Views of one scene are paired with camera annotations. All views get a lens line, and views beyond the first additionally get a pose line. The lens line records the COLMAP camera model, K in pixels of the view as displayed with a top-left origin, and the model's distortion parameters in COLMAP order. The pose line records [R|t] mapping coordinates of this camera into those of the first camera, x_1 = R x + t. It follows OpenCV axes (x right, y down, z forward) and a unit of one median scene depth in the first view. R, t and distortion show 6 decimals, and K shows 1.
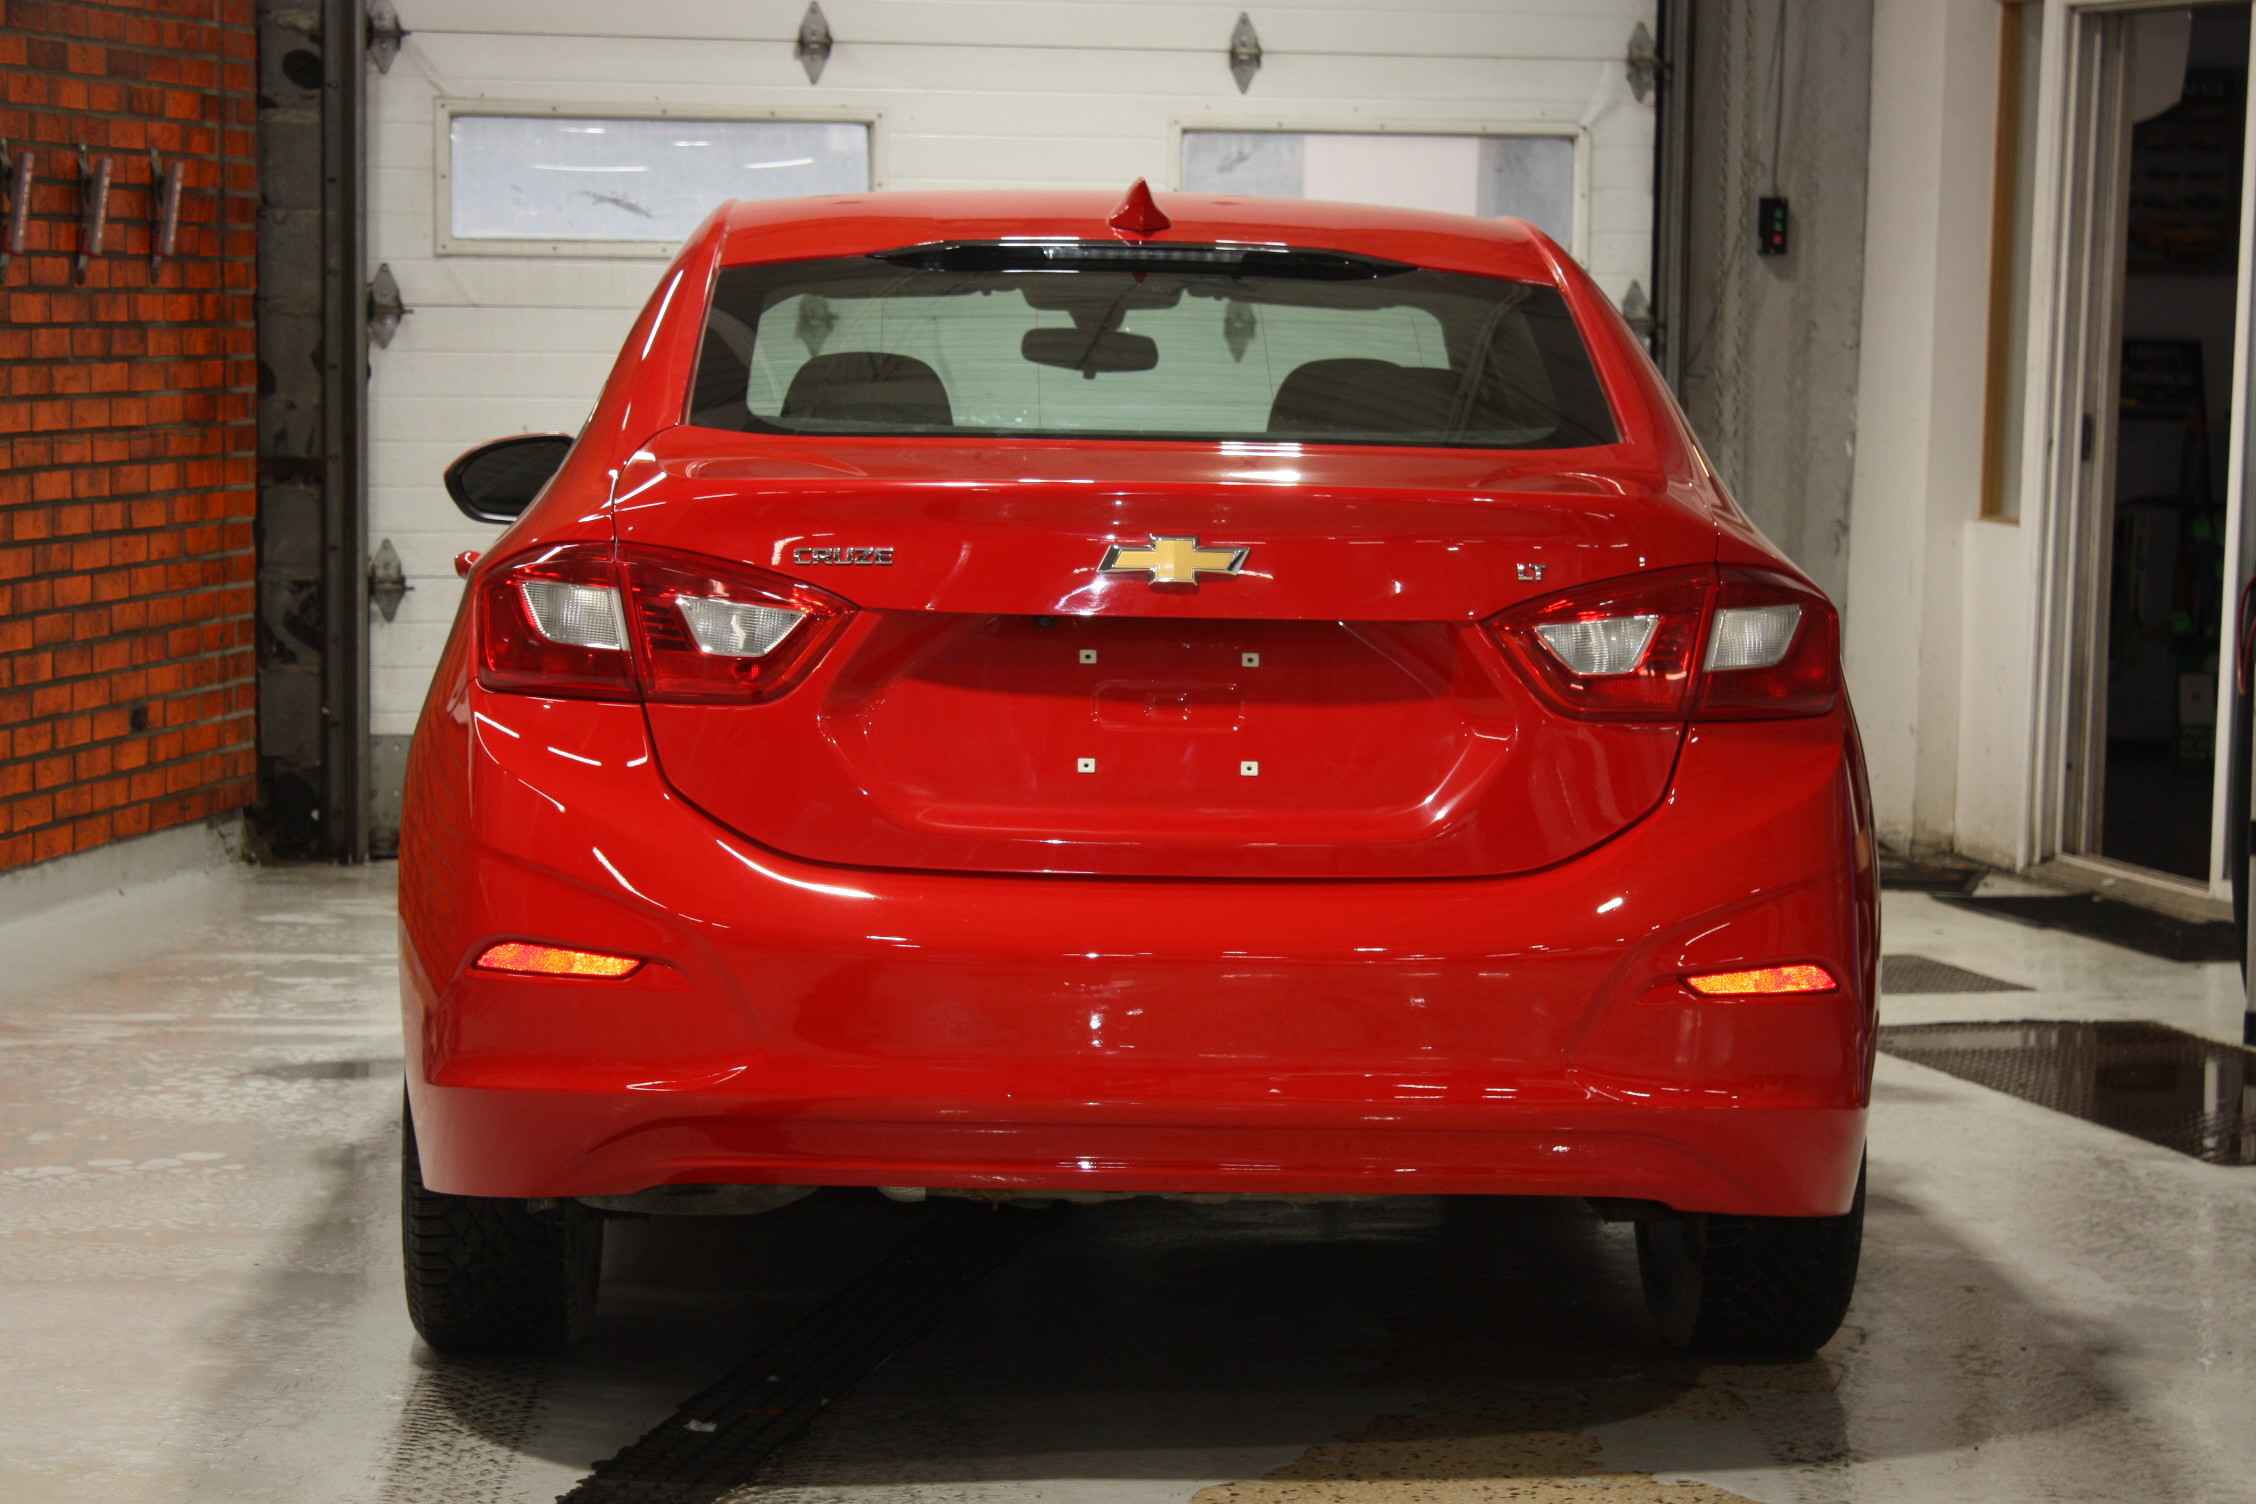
lens RADIAL K [[5544.6, 0, 1131.6], [0, 5544.6, 751.1], [0, 0, 1]] dist [0.061429, 0.000000]
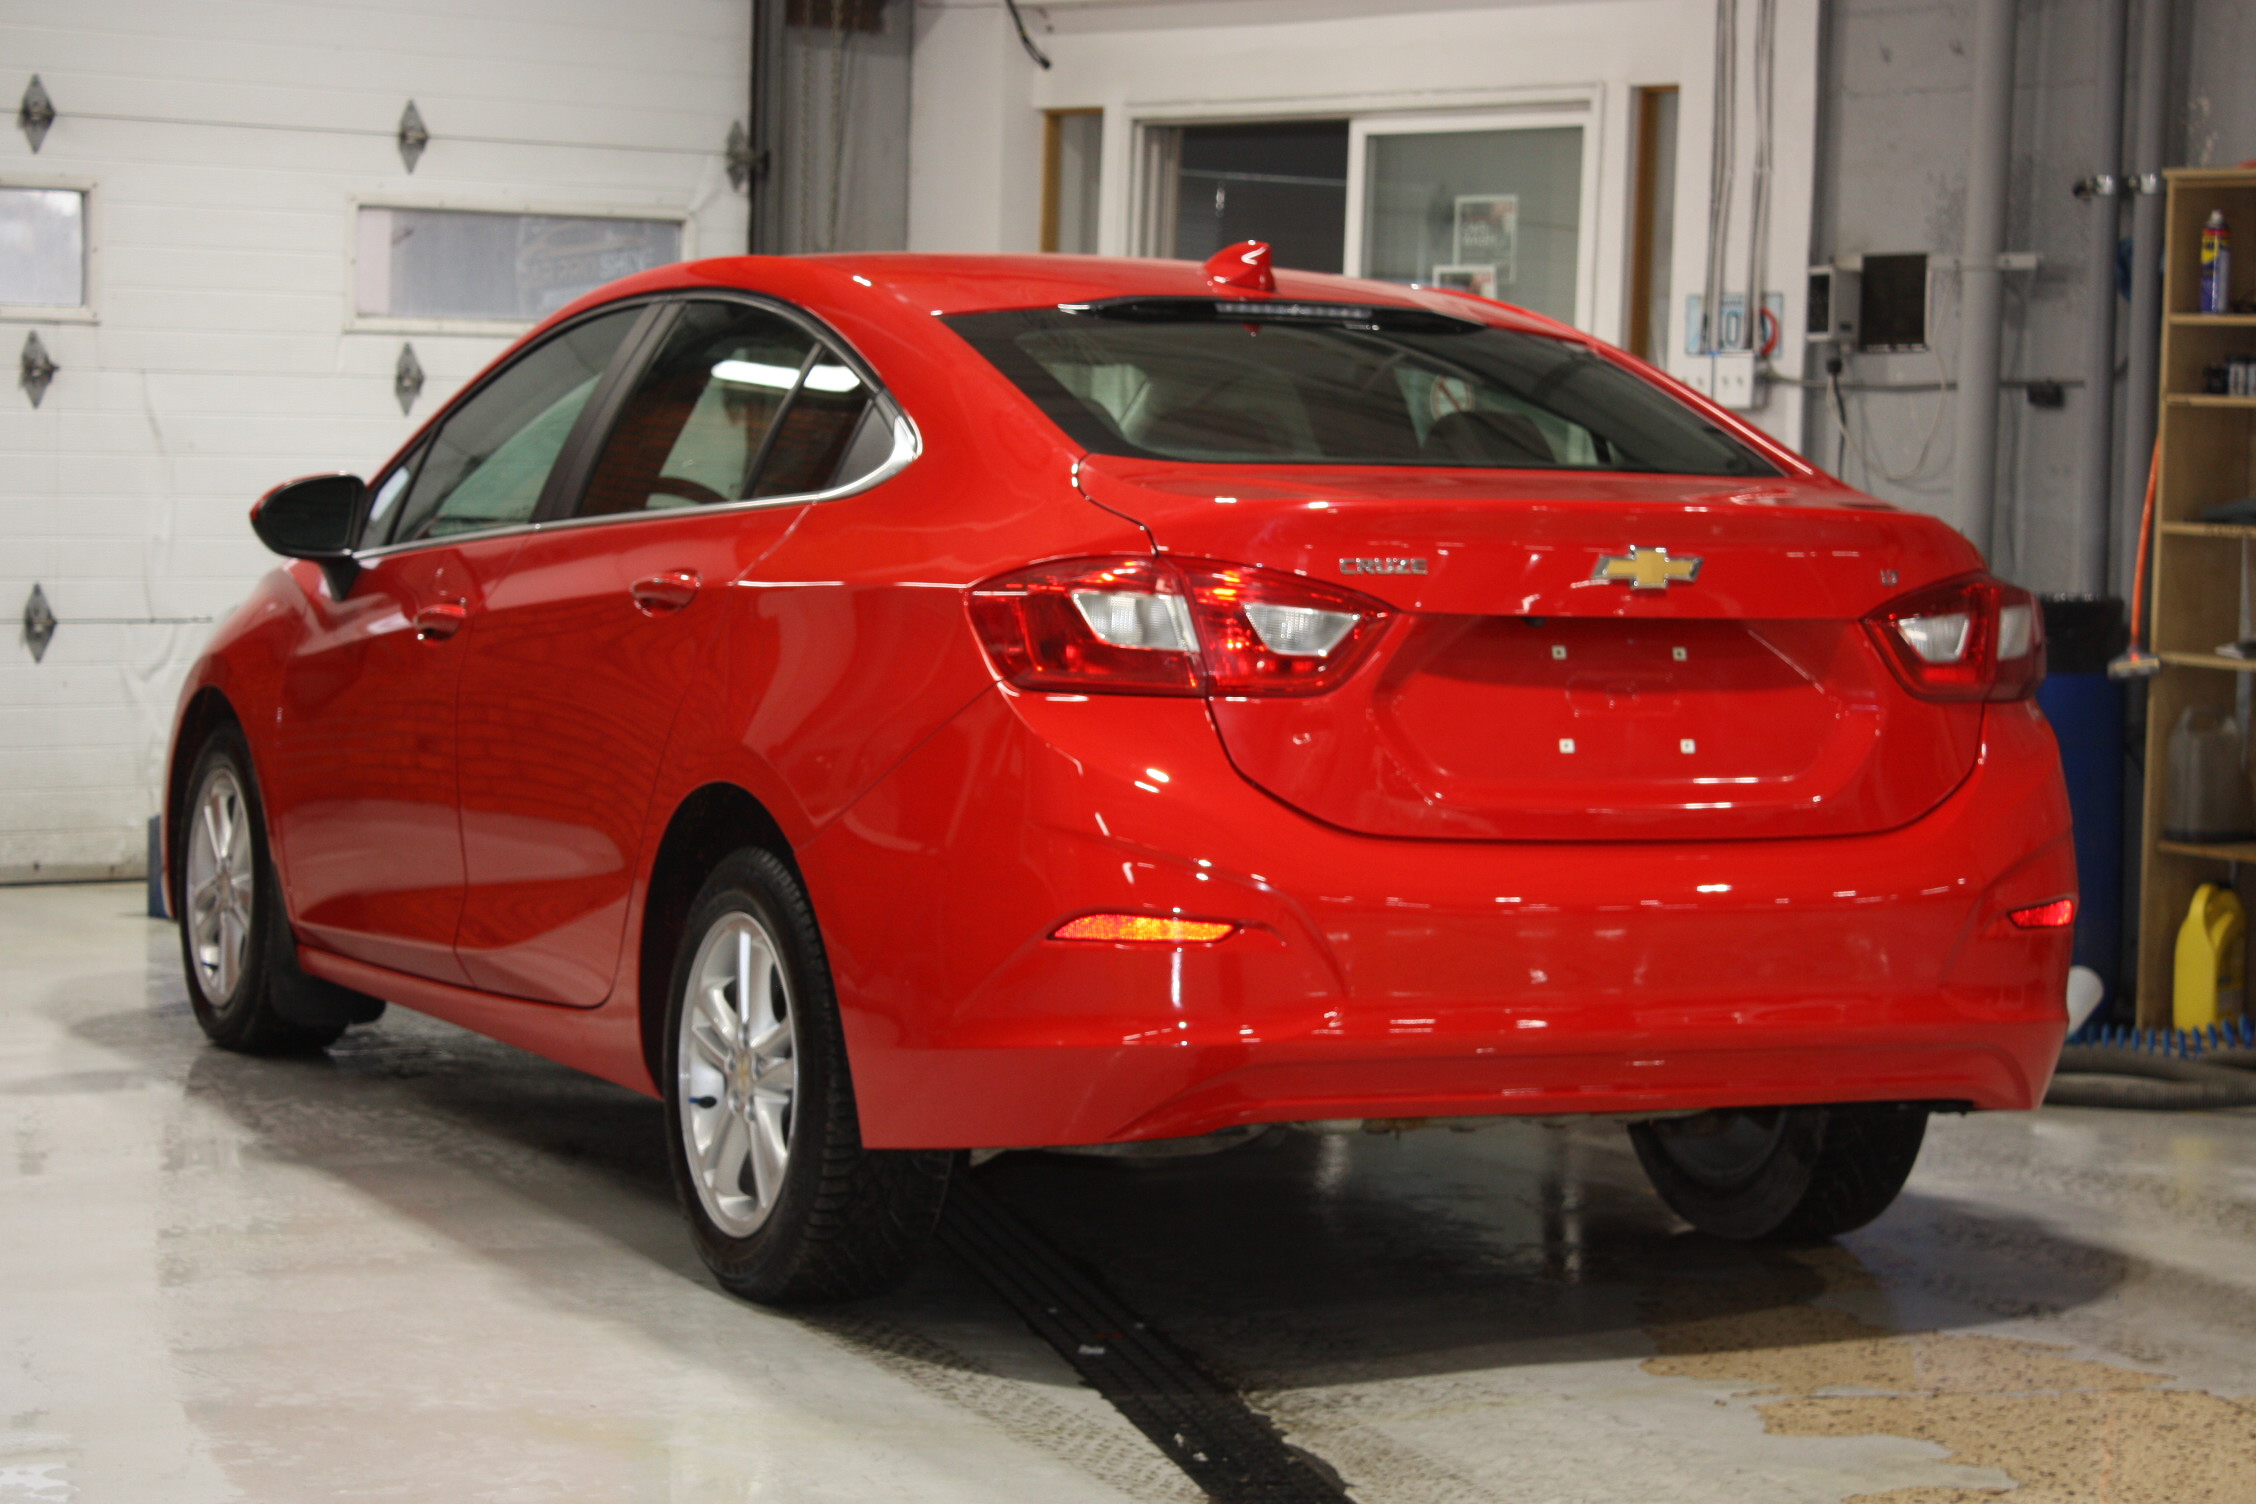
lens RADIAL K [[5058.3, 0, 1128.3], [0, 5058.3, 747.9], [0, 0, 1]] dist [0.118988, 0.000000]
pose [[0.920548, -0.018609, 0.390185, -0.256260], [0.022738, 0.999724, -0.005966, 0.003664], [-0.389966, 0.014364, 0.920717, 0.029339]]
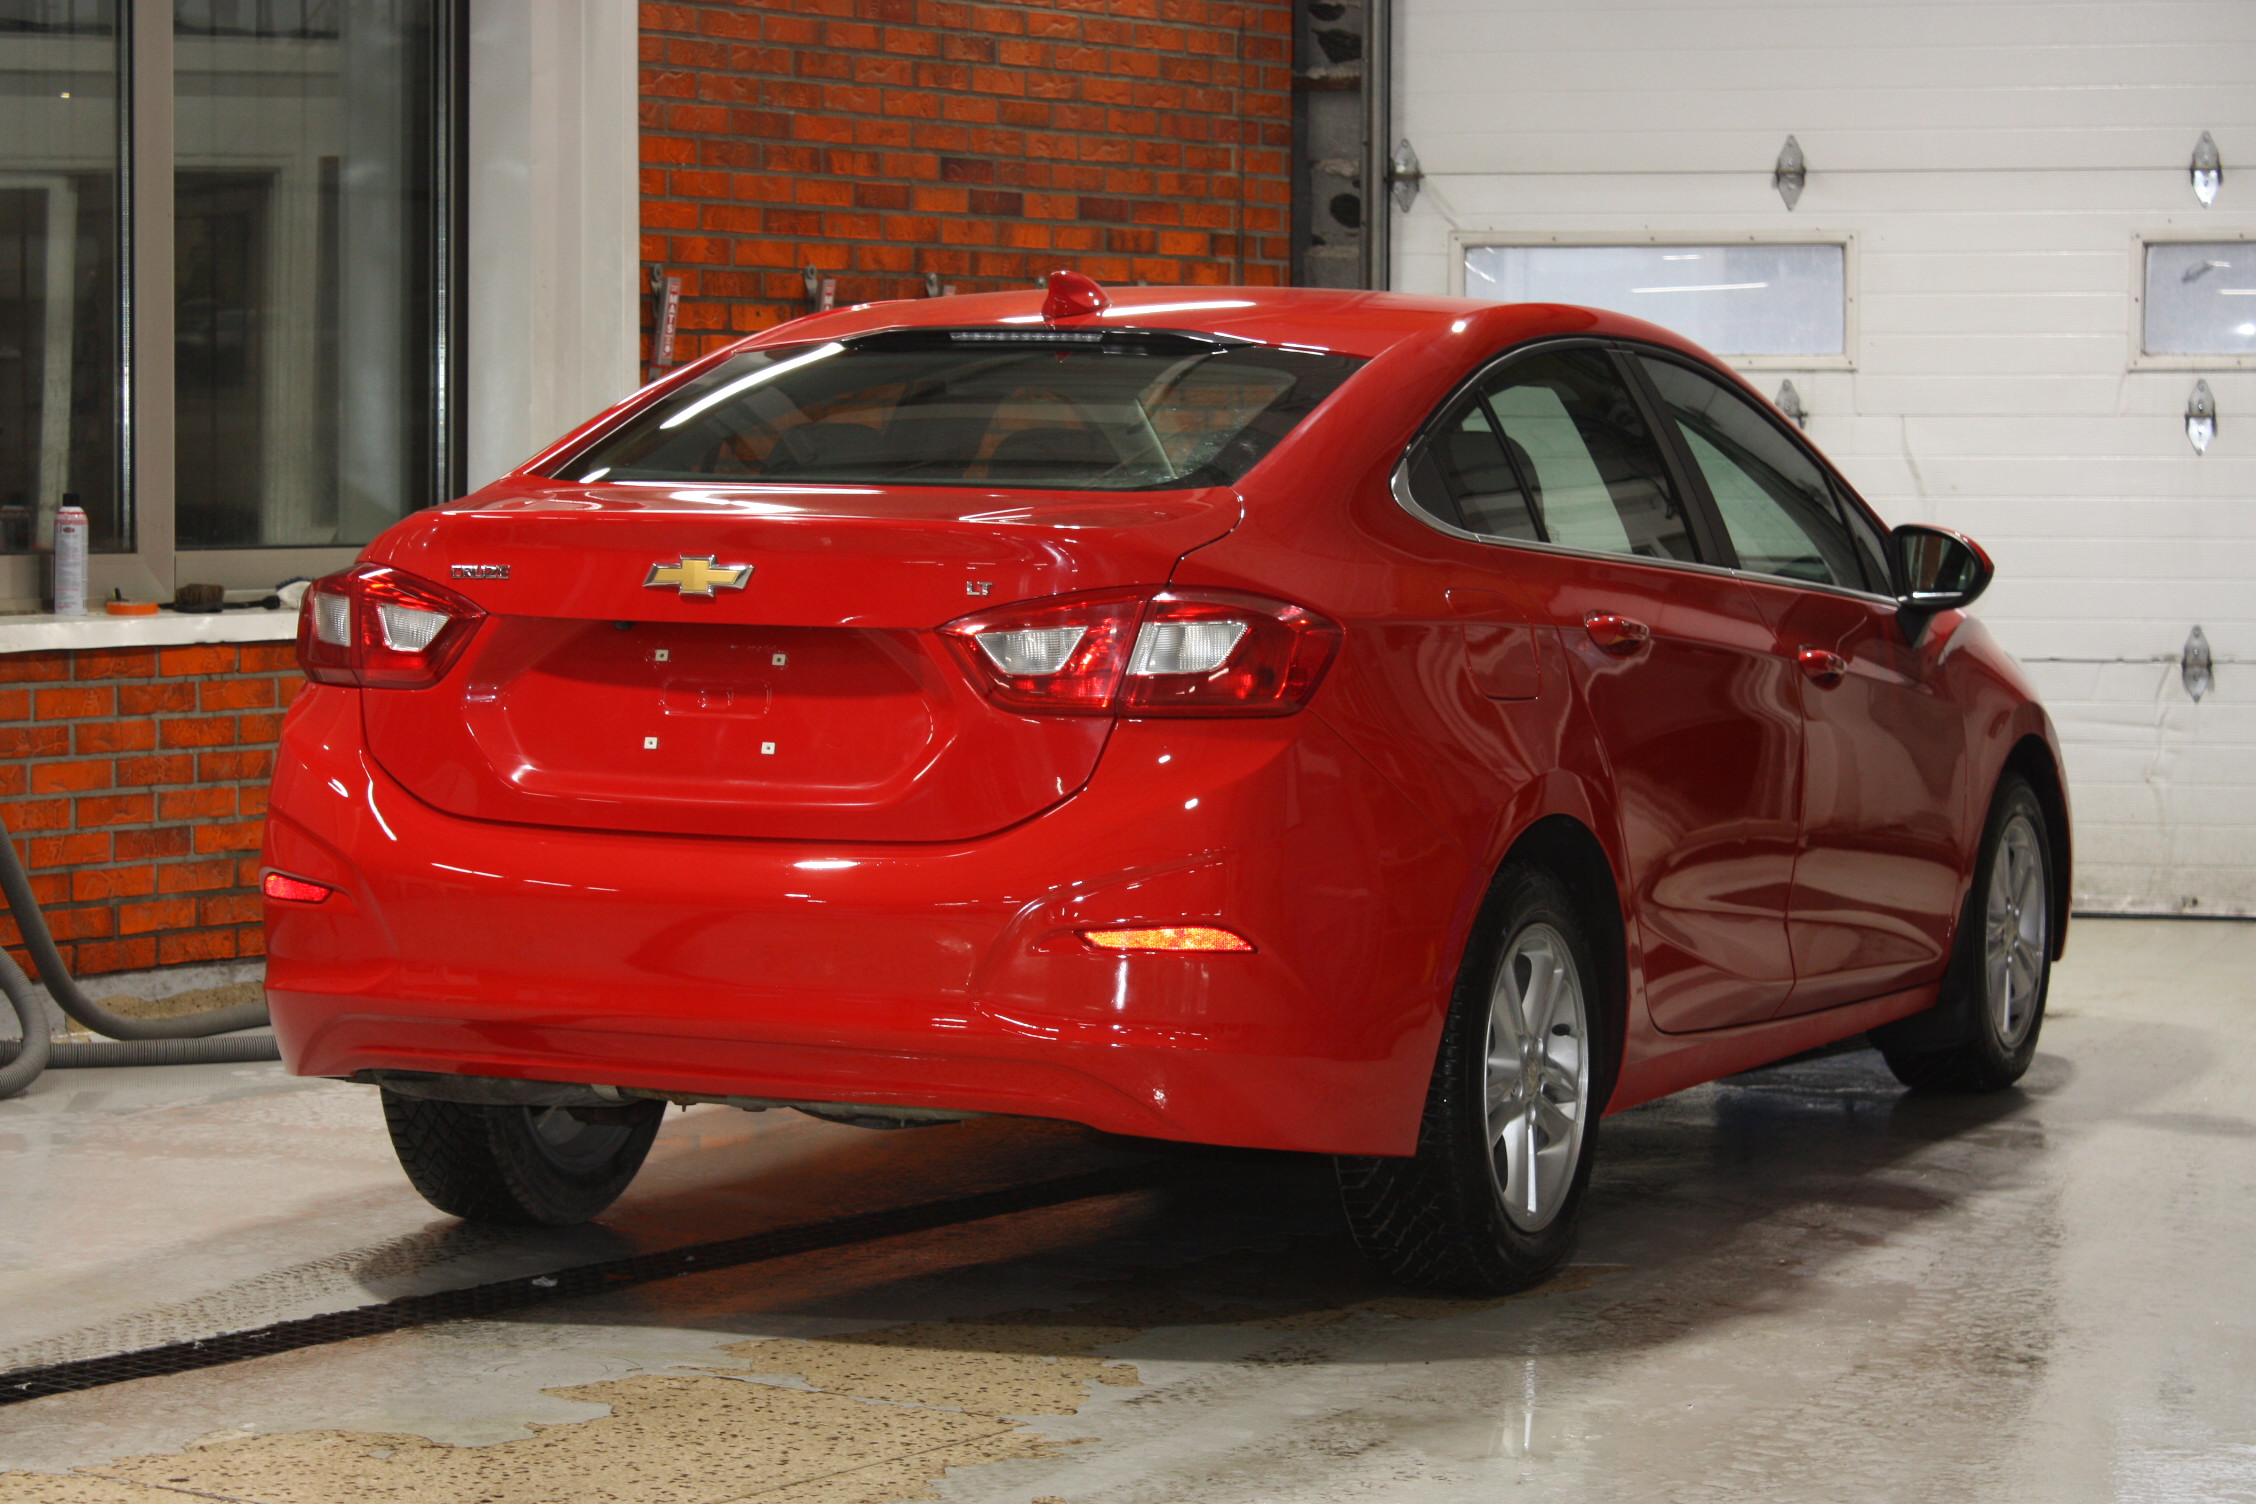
lens RADIAL K [[5289.6, 0, 1123.7], [0, 5289.6, 753.6], [0, 0, 1]] dist [0.057511, 0.000000]
pose [[0.898671, 0.018016, -0.438253, 0.304205], [-0.028841, 0.999421, -0.018056, 0.011681], [0.437674, 0.028866, 0.898670, -0.005700]]
